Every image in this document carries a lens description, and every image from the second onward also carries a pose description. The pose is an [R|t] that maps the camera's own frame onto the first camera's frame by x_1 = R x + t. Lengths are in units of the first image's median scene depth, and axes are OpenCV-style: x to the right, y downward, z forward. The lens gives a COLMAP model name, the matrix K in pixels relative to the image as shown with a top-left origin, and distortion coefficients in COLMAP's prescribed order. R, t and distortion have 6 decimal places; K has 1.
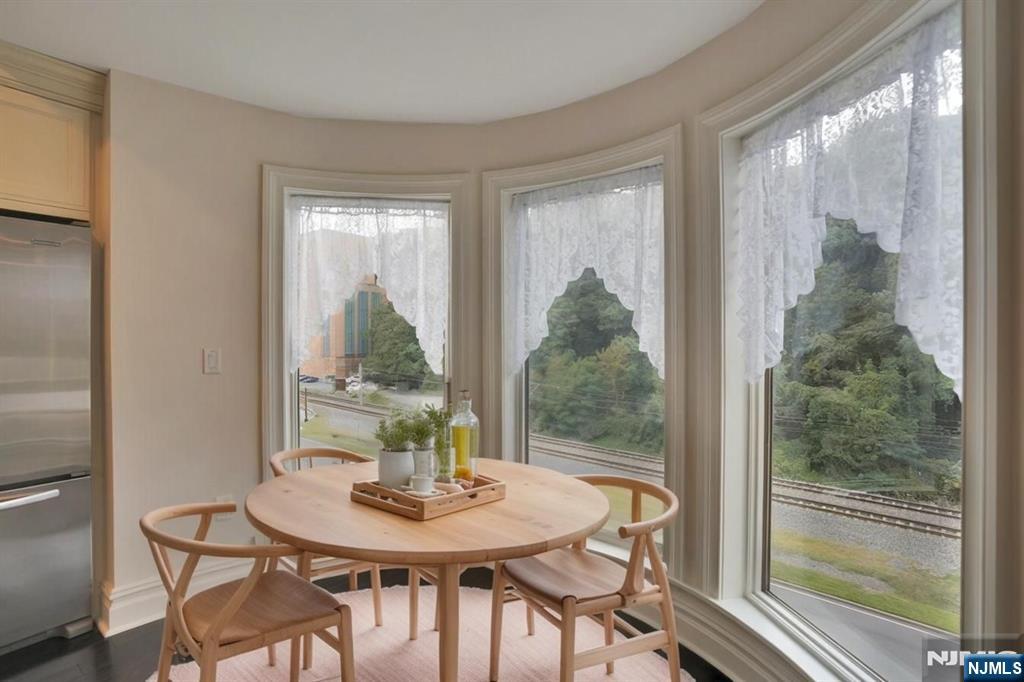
lens RADIAL K [[483.2, 0, 511.9], [0, 483.2, 324.5], [0, 0, 1]] dist [-0.028765, 0.000301]
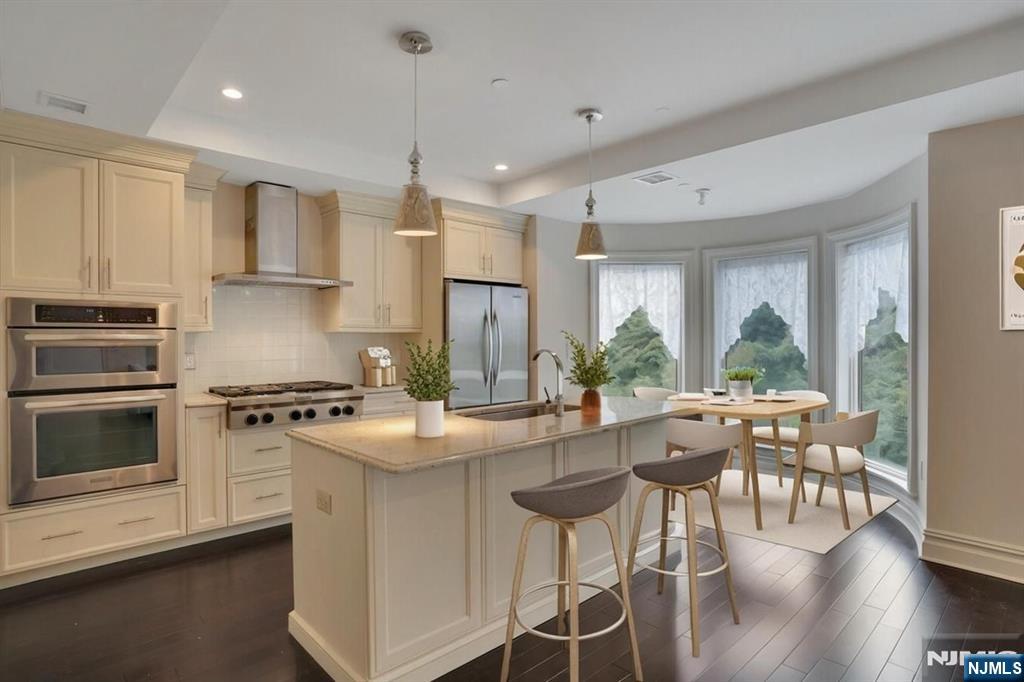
lens RADIAL K [[527.1, 0, 507.8], [0, 527.1, 337.2], [0, 0, 1]] dist [-0.023748, 0.001106]
pose [[0.977494, 0.001242, -0.210958, -0.374174], [0.002156, 0.999872, 0.015874, -0.011223], [0.210951, -0.015972, 0.977366, -1.173933]]
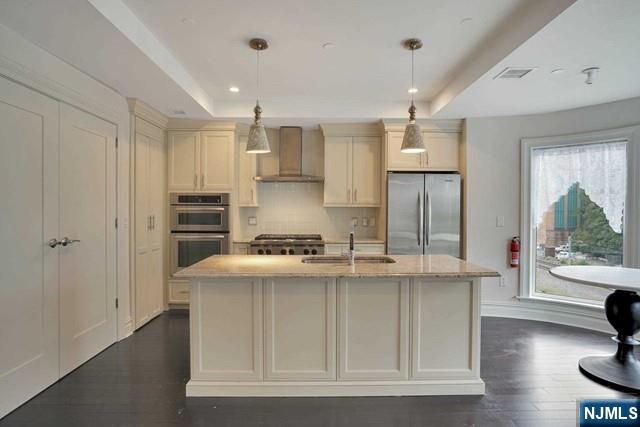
lens RADIAL K [[342.3, 0, 322.9], [0, 342.3, 209.5], [0, 0, 1]] dist [-0.002639, 0.000506]
pose [[0.598591, 0.007717, -0.801018, 0.245149], [0.004603, 0.999904, 0.013073, -0.012477], [0.801042, -0.011512, 0.598498, -0.785467]]
